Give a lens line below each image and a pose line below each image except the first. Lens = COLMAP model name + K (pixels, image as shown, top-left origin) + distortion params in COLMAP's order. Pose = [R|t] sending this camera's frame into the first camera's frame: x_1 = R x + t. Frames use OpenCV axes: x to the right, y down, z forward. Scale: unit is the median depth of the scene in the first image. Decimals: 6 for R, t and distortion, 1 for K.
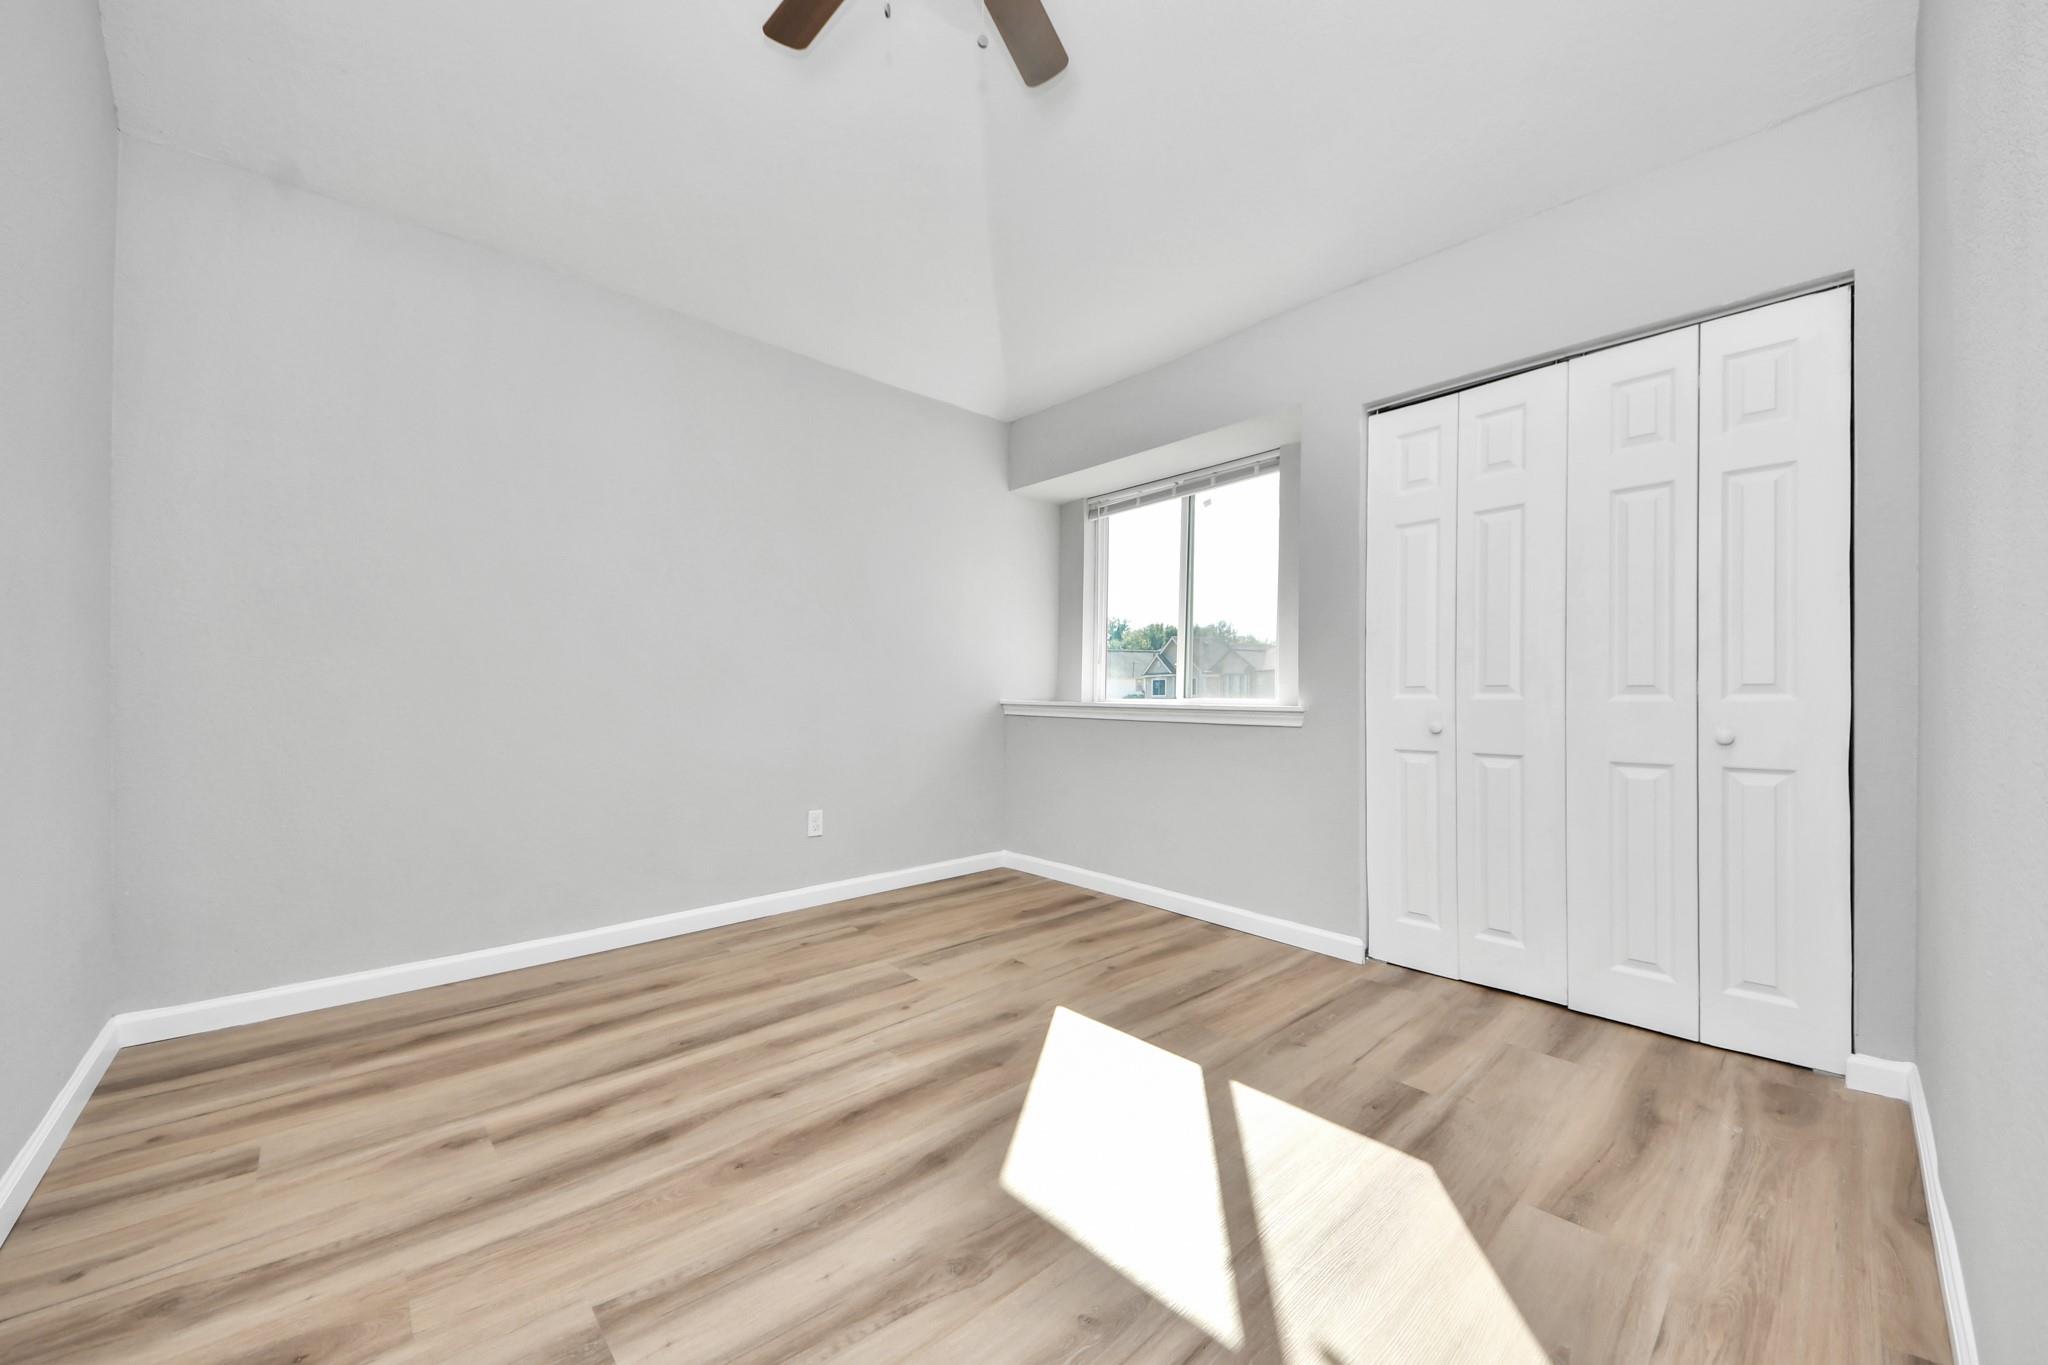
lens RADIAL K [[752.9, 0, 1031.5], [0, 752.9, 692.9], [0, 0, 1]] dist [0.026471, -0.021179]
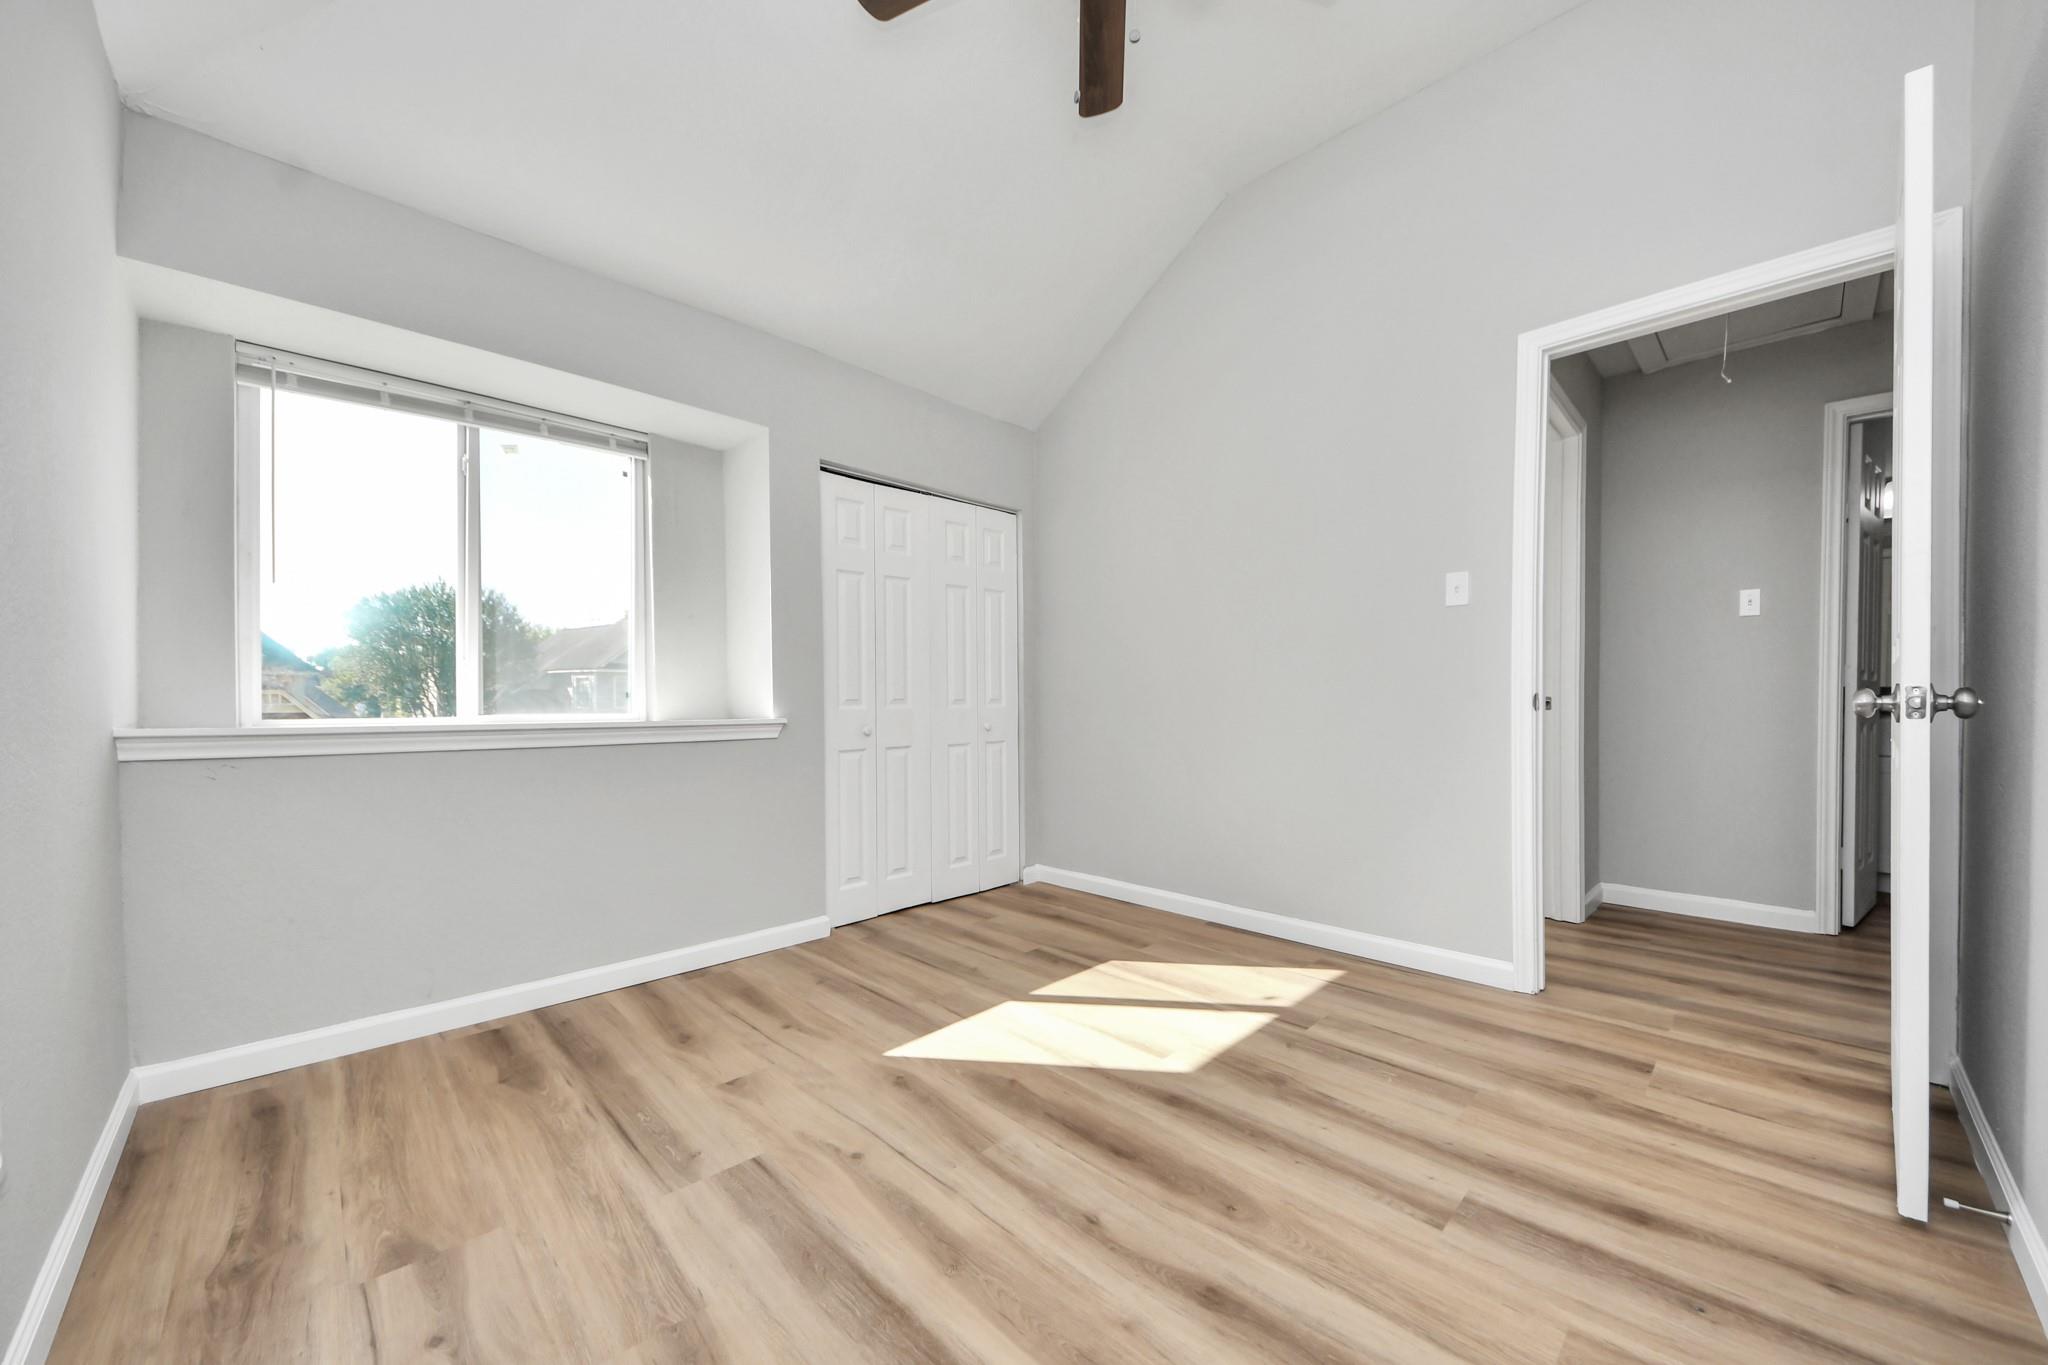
lens RADIAL K [[752.9, 0, 1031.5], [0, 752.9, 692.9], [0, 0, 1]] dist [0.026471, -0.021179]
pose [[-0.038351, 0.002599, 0.999261, -0.900646], [0.008365, 0.999962, -0.002280, -0.018659], [-0.999229, 0.008272, -0.038372, 0.866632]]
